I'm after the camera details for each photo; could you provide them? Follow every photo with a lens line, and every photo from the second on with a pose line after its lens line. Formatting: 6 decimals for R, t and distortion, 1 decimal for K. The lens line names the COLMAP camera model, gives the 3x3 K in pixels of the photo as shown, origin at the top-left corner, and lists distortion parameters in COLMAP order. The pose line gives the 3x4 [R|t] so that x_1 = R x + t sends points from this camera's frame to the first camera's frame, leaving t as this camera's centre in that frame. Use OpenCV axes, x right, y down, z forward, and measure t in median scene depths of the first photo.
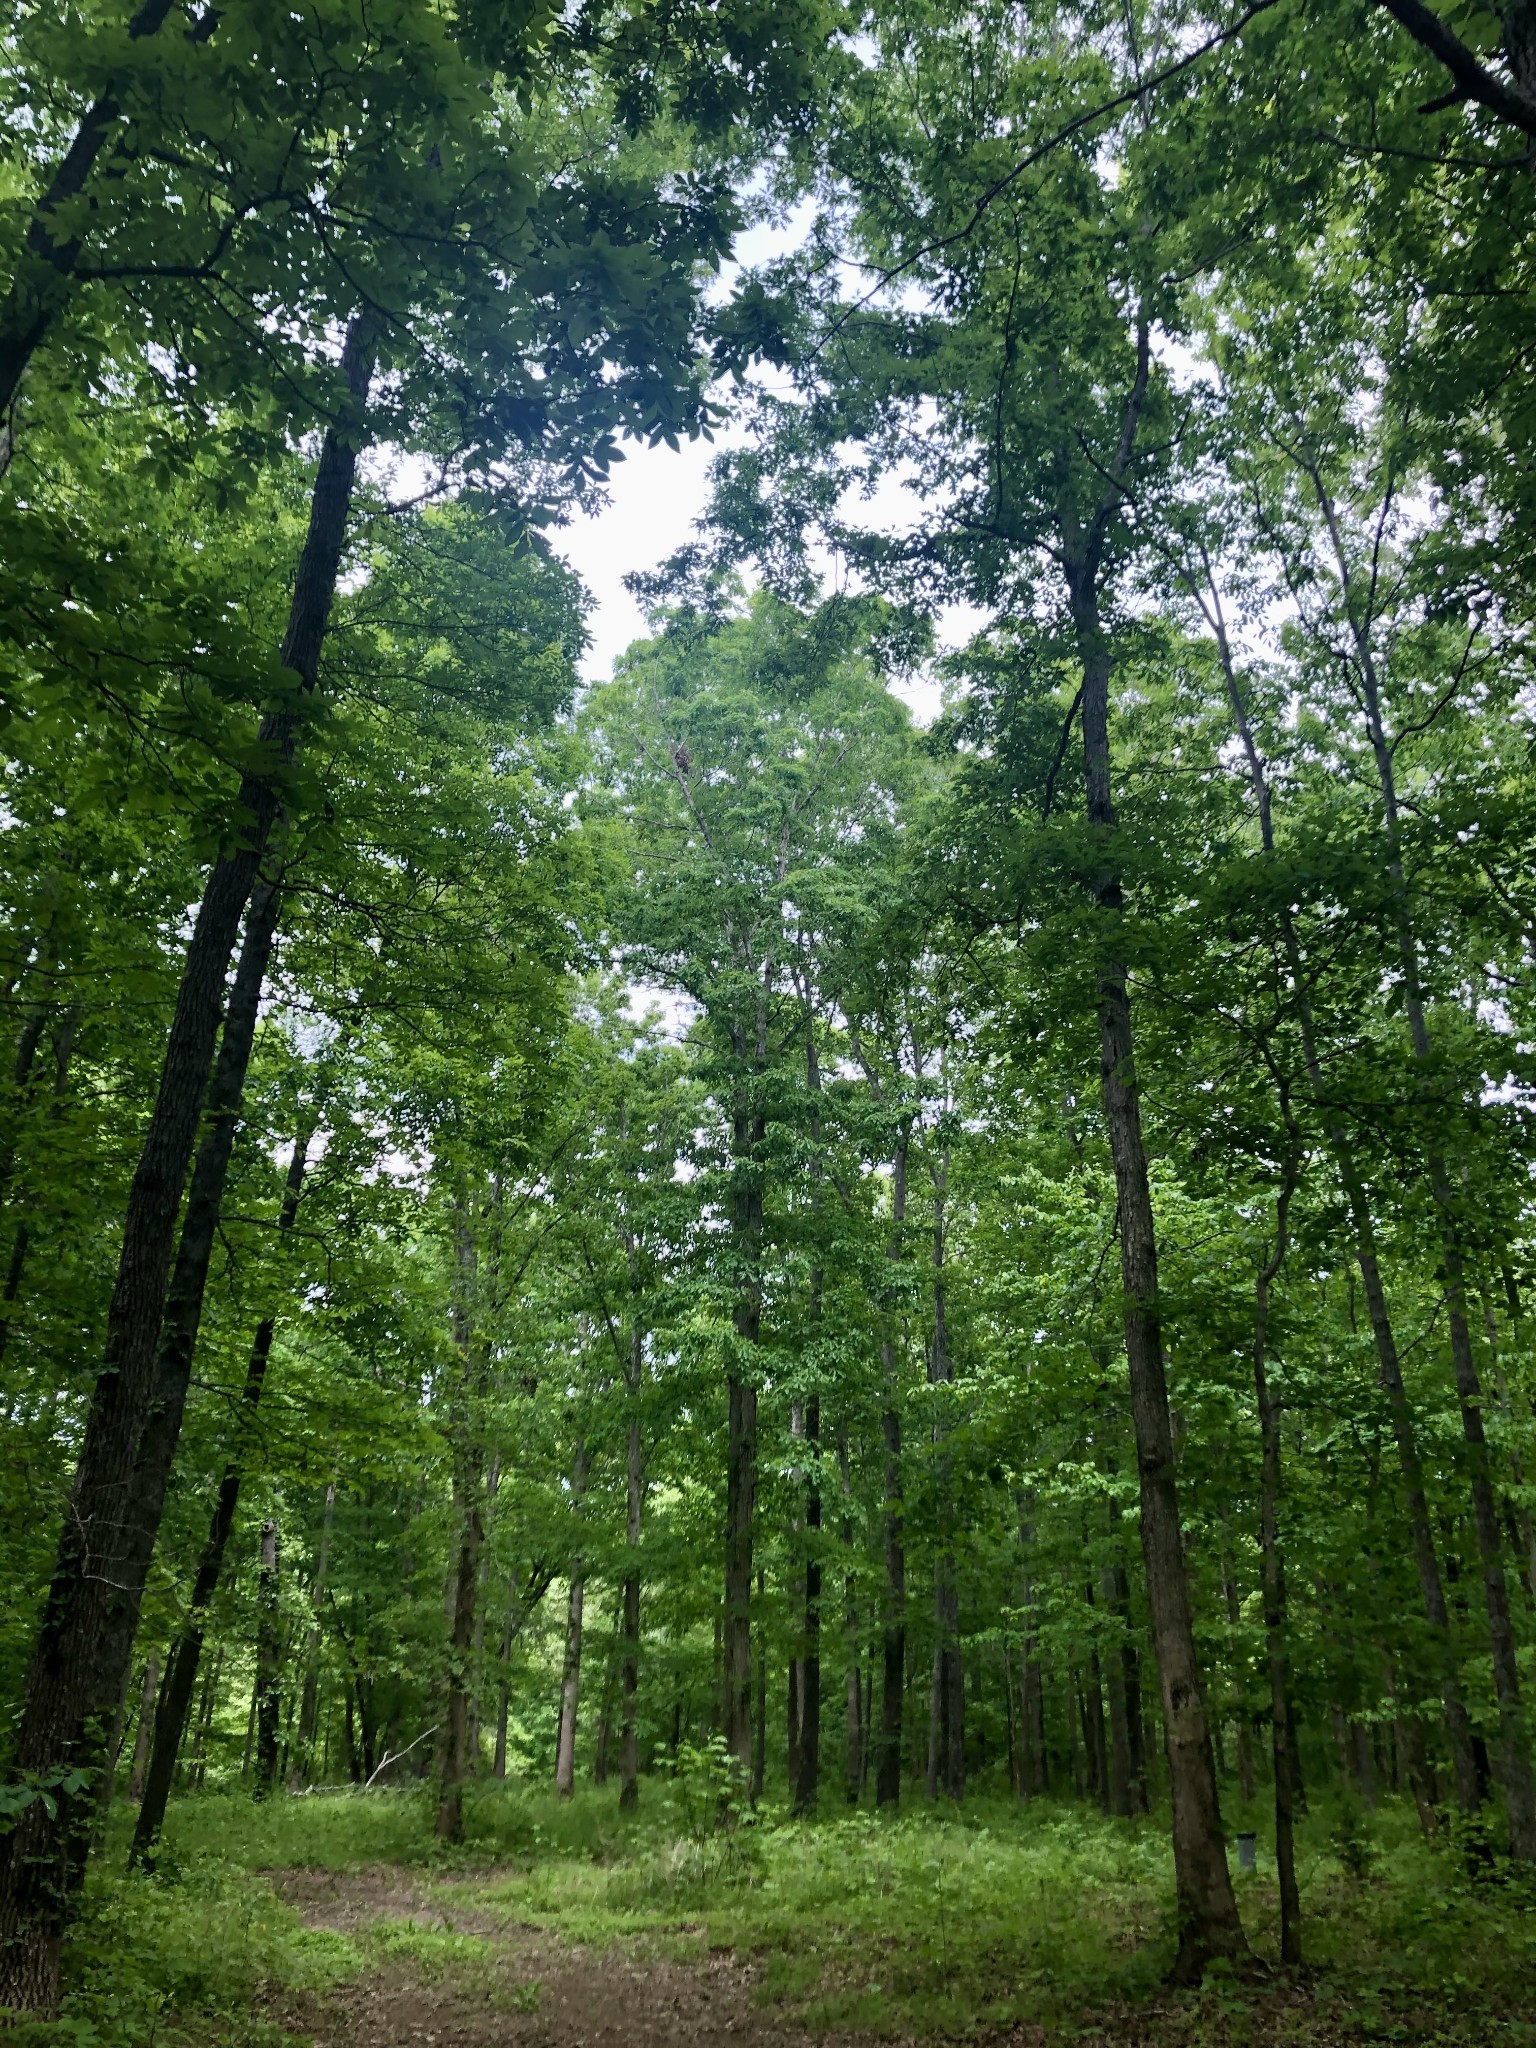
lens RADIAL K [[1636.8, 0, 806.8], [0, 1636.8, 998.2], [0, 0, 1]] dist [0.040414, -0.077990]
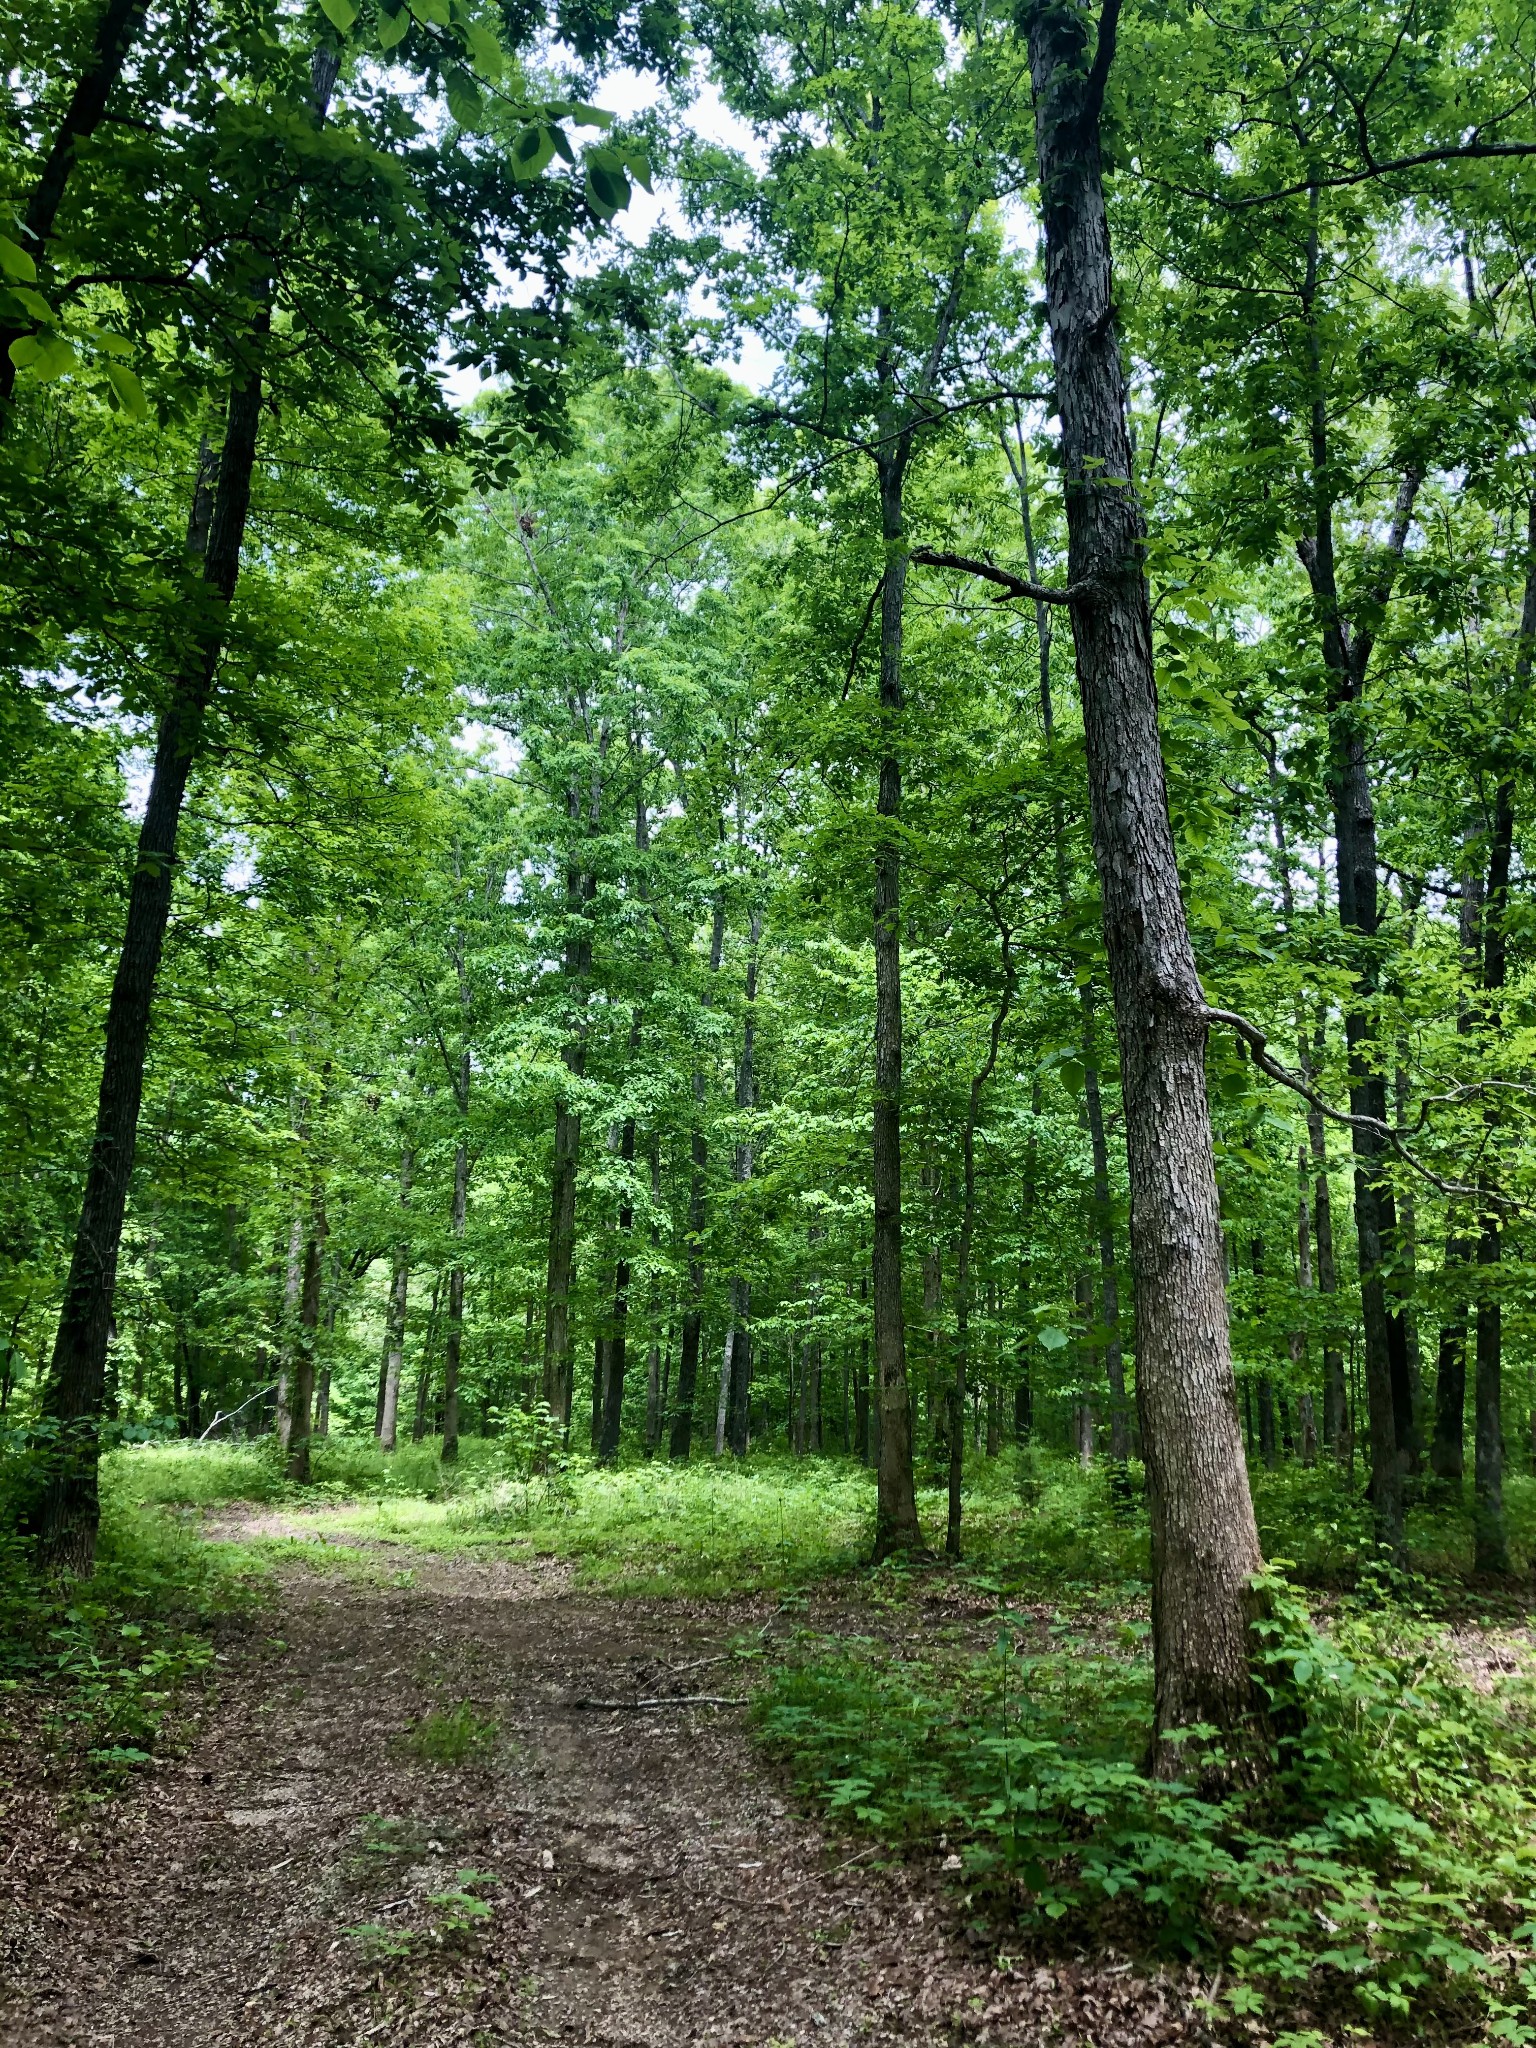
lens RADIAL K [[1639.9, 0, 815.0], [0, 1639.9, 996.2], [0, 0, 1]] dist [0.006740, 0.002658]
pose [[0.992430, 0.040140, 0.116065, -0.003991], [-0.060076, 0.982958, 0.173738, -0.048878], [-0.107113, -0.179395, 0.977928, -0.109090]]
